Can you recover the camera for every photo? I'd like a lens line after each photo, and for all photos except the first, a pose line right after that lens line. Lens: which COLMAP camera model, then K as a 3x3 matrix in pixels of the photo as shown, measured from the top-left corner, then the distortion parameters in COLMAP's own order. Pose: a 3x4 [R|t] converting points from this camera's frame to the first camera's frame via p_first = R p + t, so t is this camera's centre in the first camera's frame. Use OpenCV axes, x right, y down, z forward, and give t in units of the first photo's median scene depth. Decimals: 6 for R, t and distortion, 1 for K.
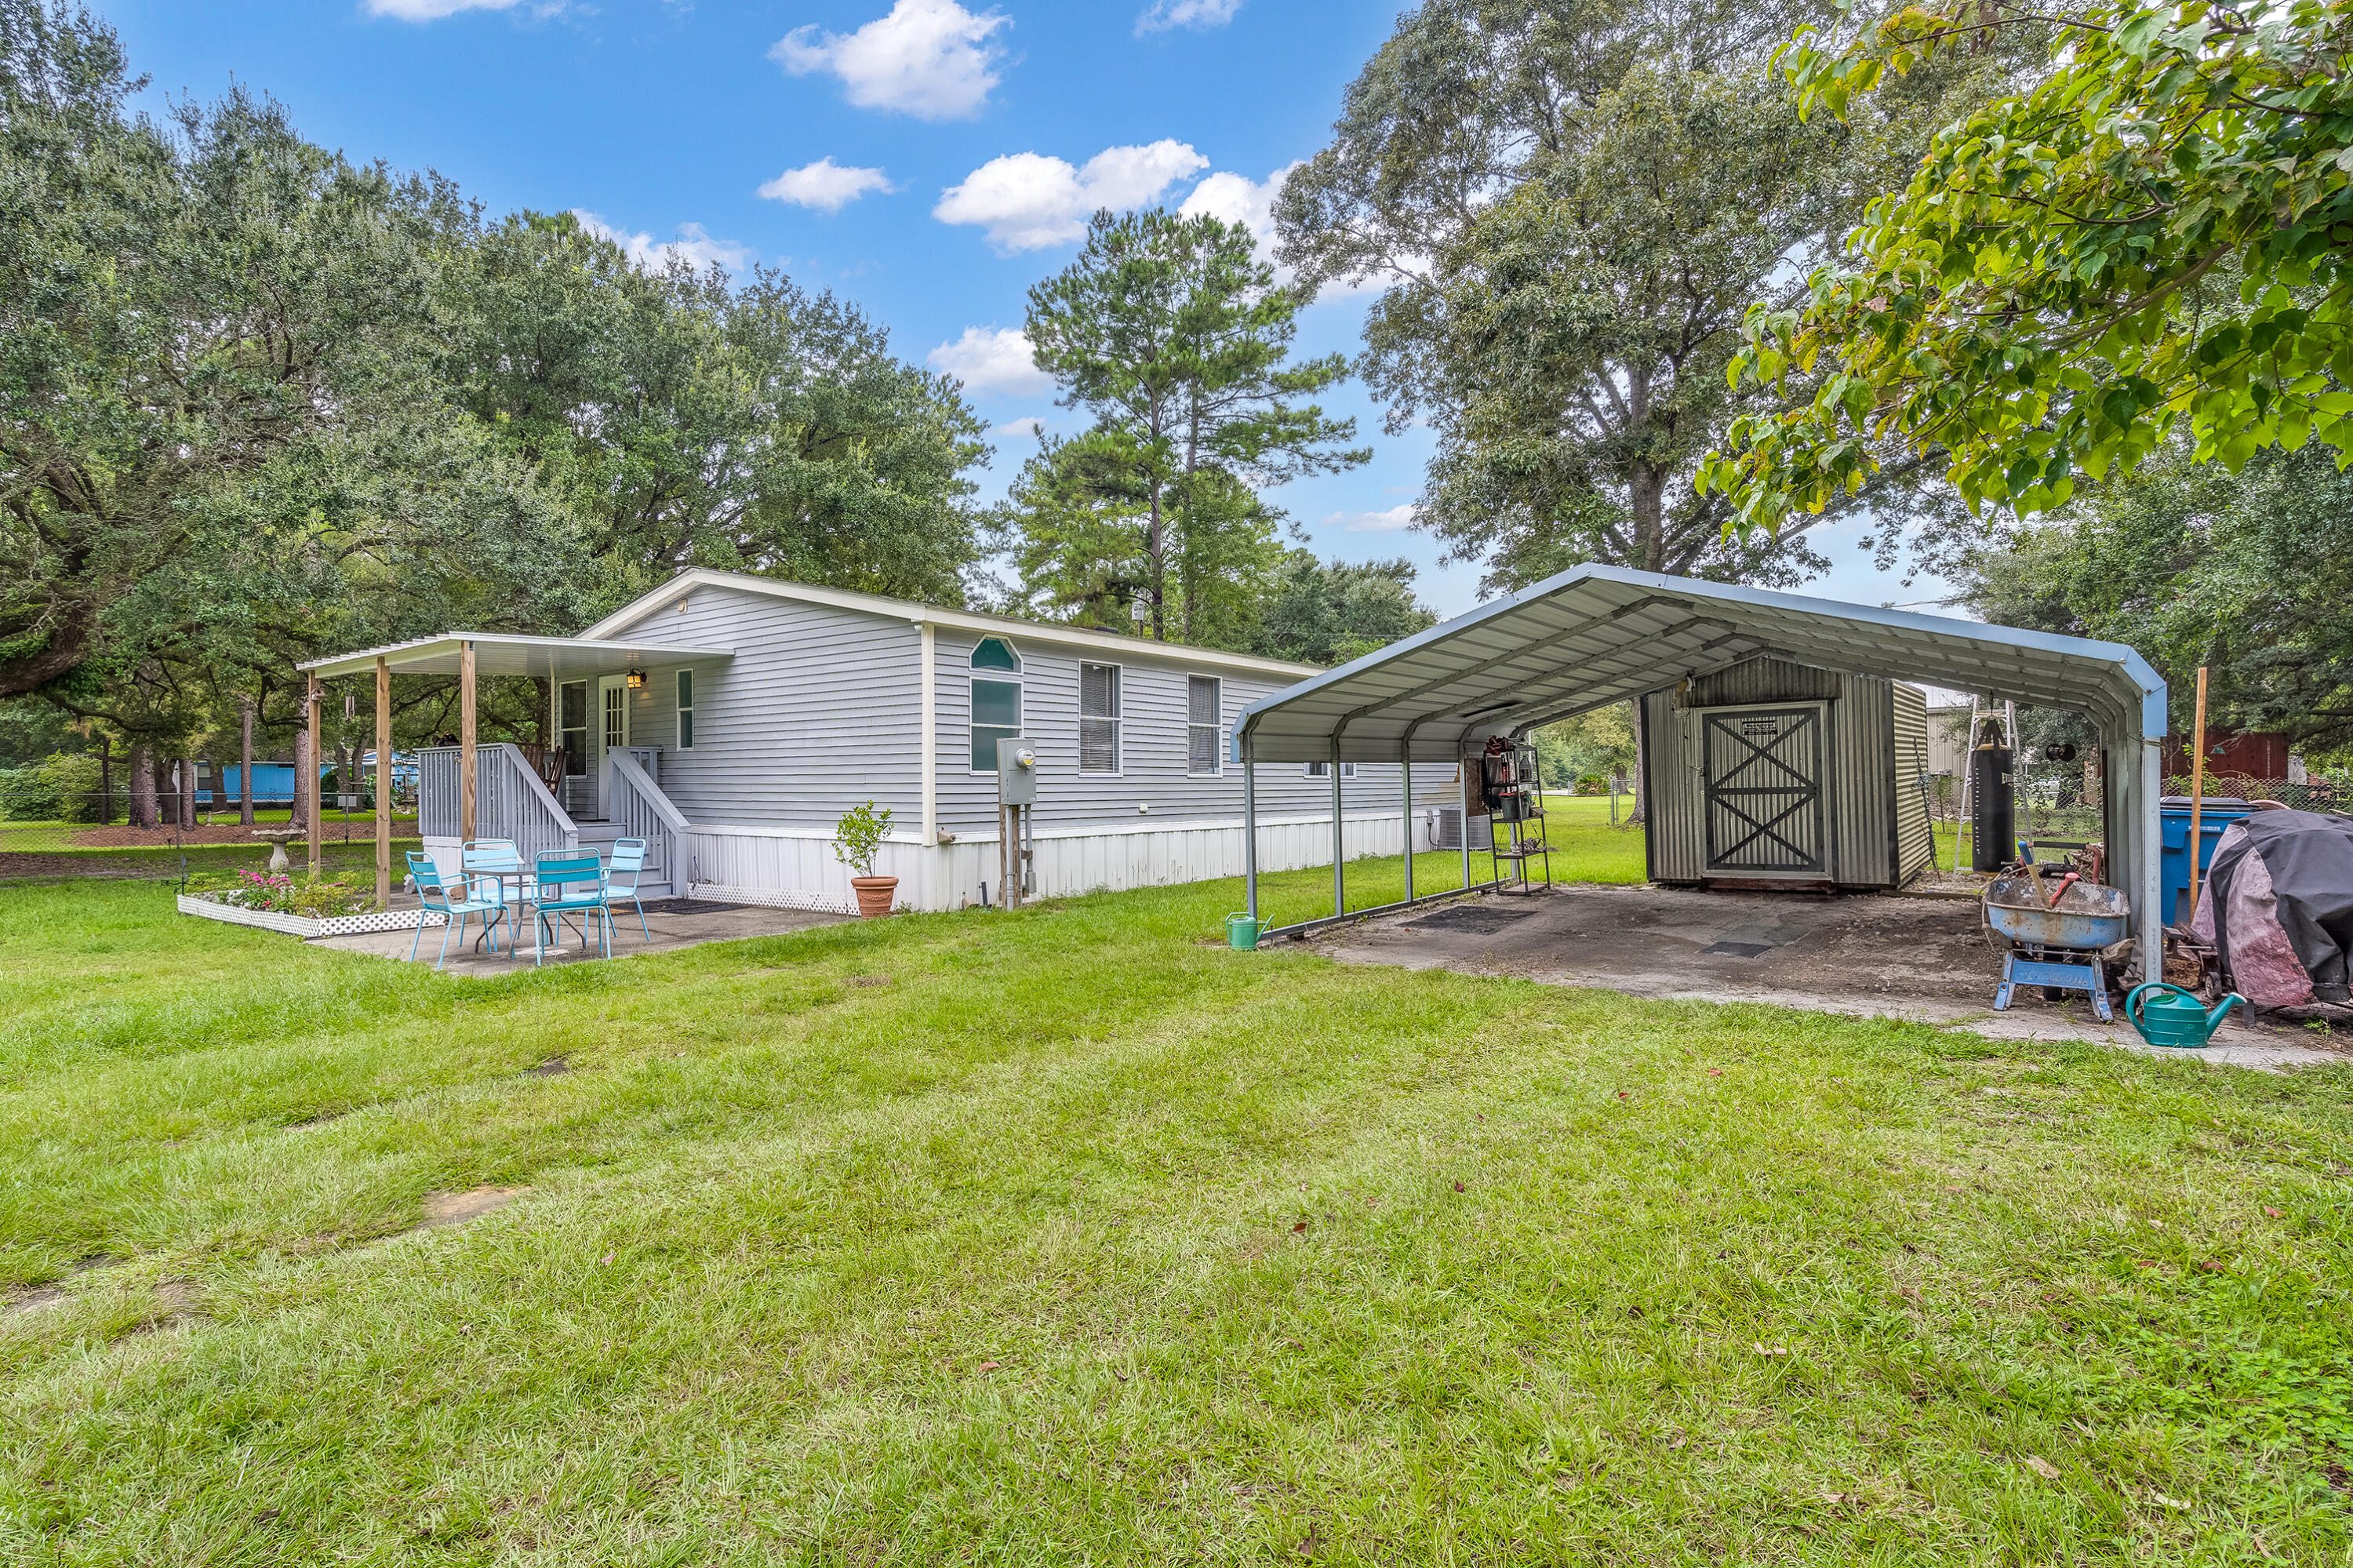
lens RADIAL K [[1145.7, 0, 1176.5], [0, 1145.7, 784.0], [0, 0, 1]] dist [-0.002233, 0.000041]
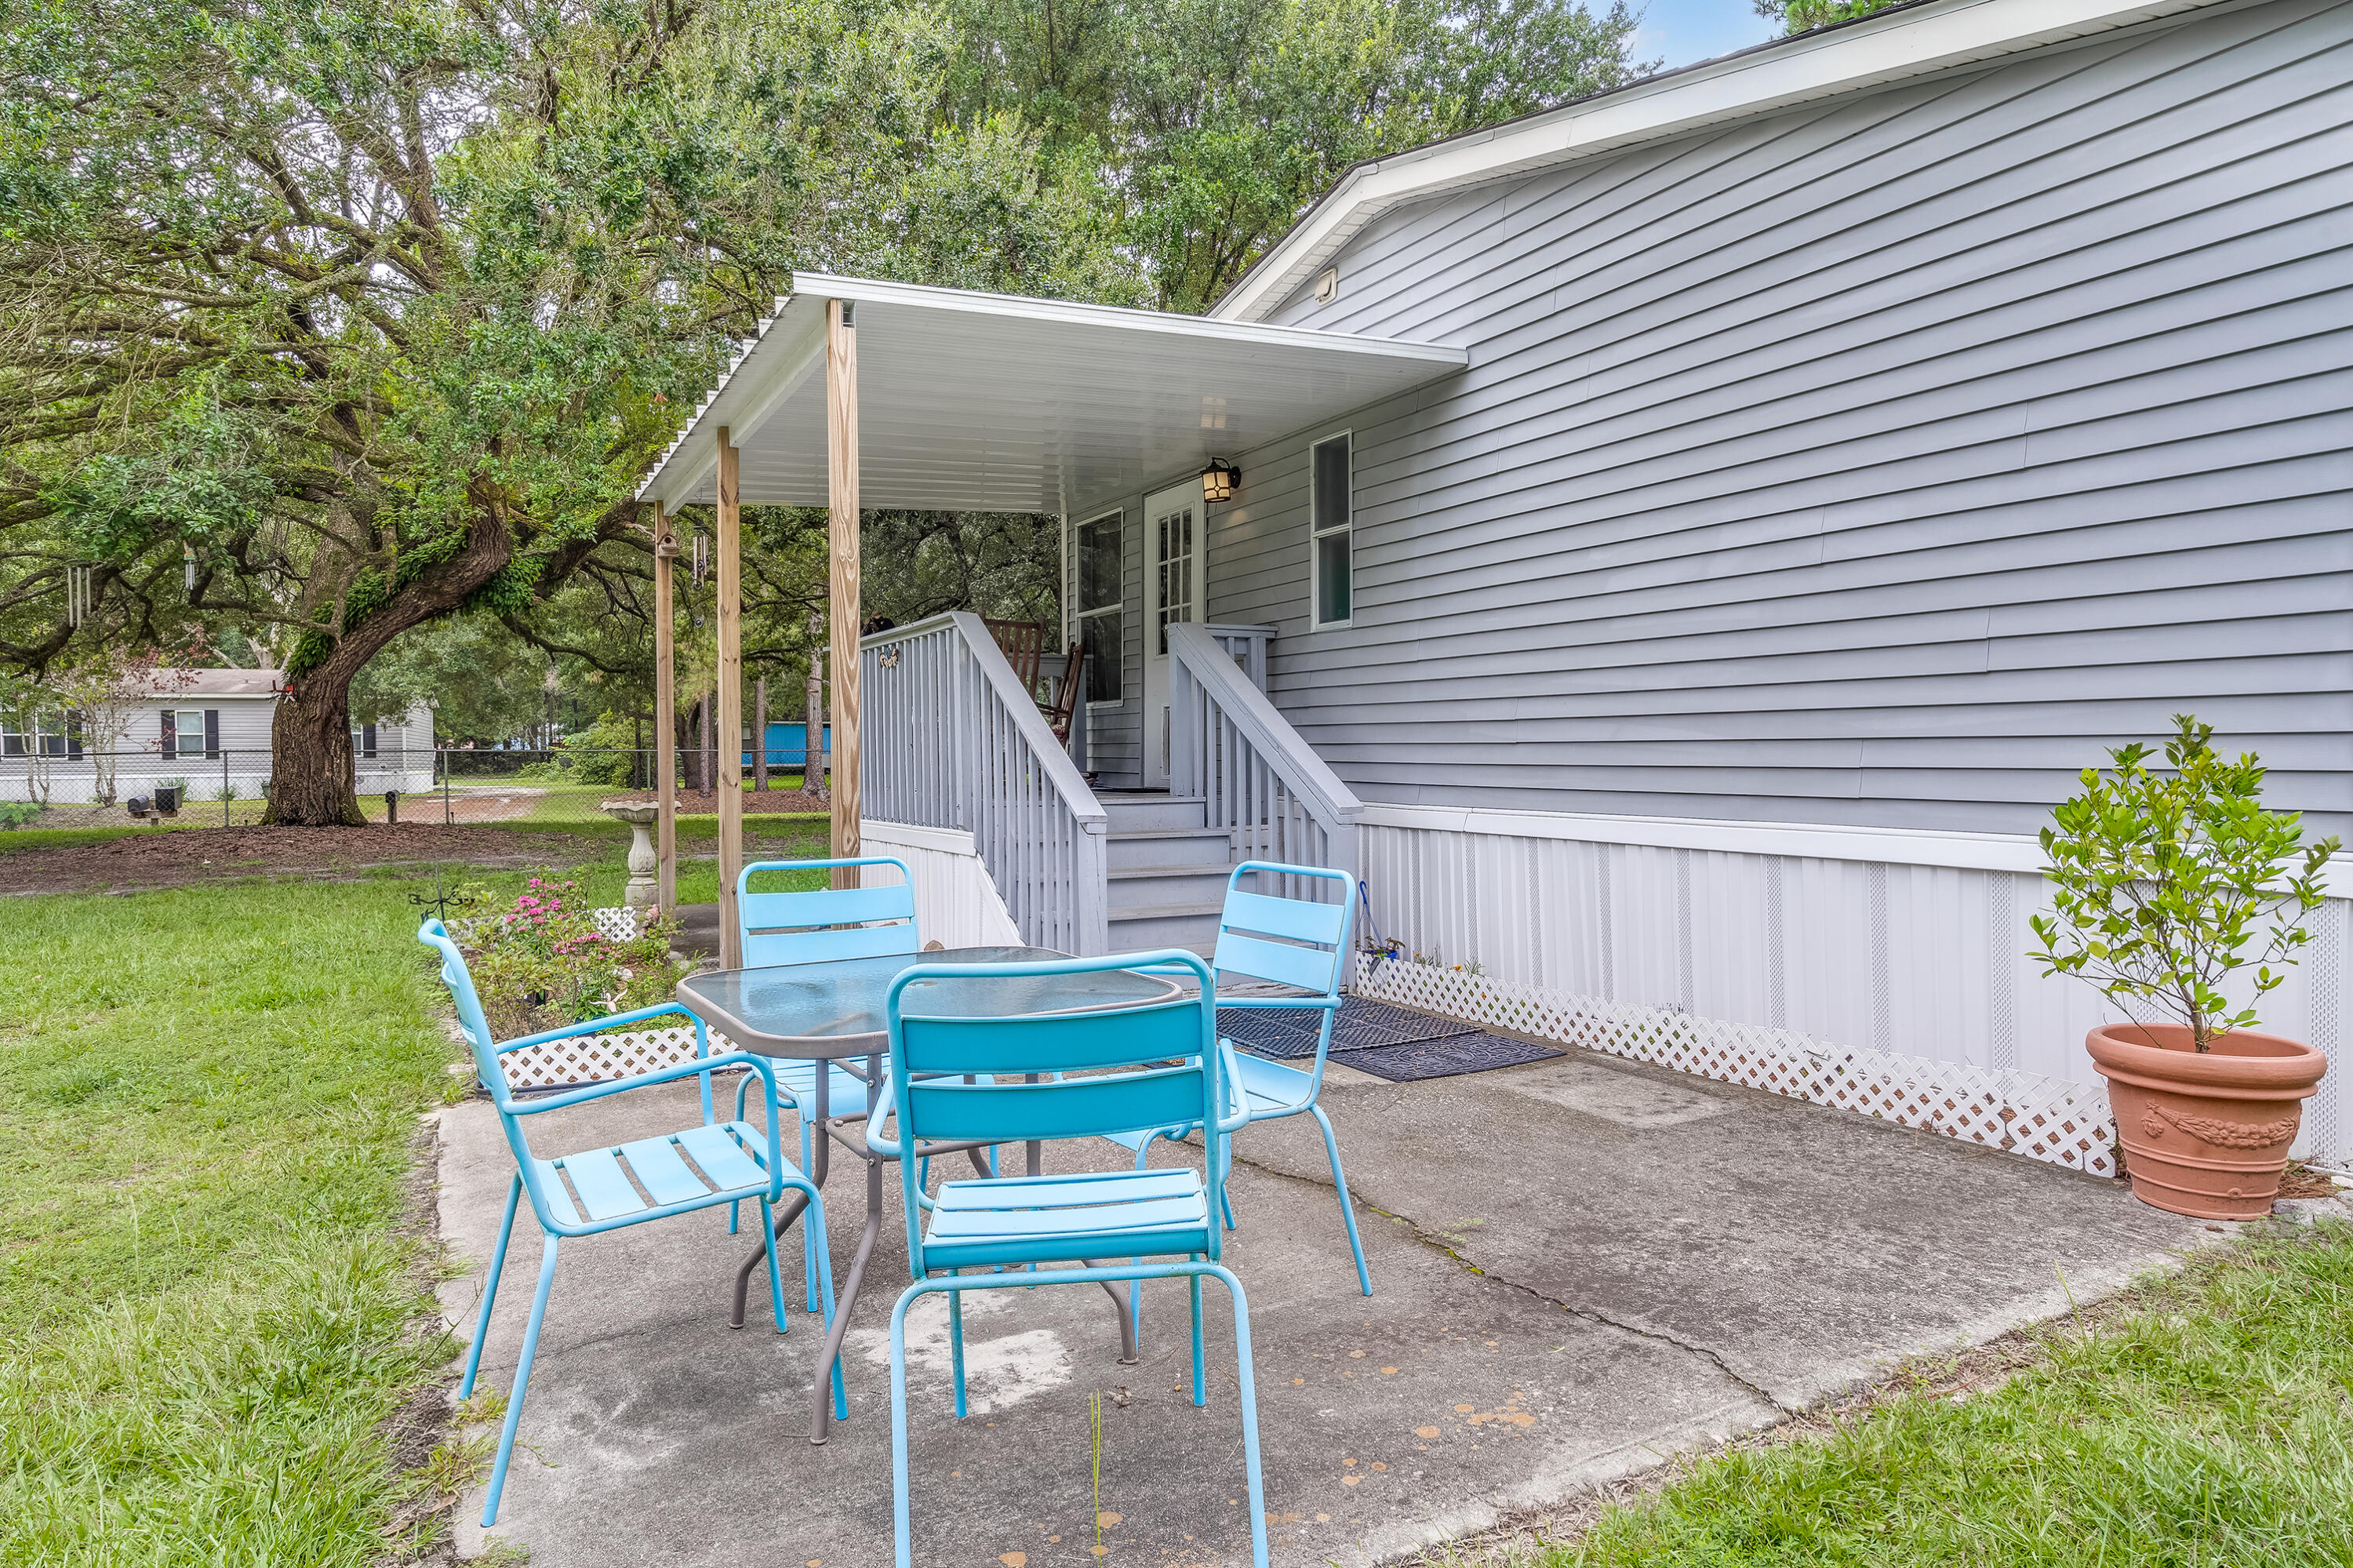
lens RADIAL K [[1145.7, 0, 1176.5], [0, 1145.7, 784.0], [0, 0, 1]] dist [-0.002233, 0.000041]
pose [[0.912027, 0.008457, -0.410042, -0.306921], [0.000023, 0.999786, 0.020672, 0.019557], [0.410129, -0.018863, 0.911832, 0.589133]]
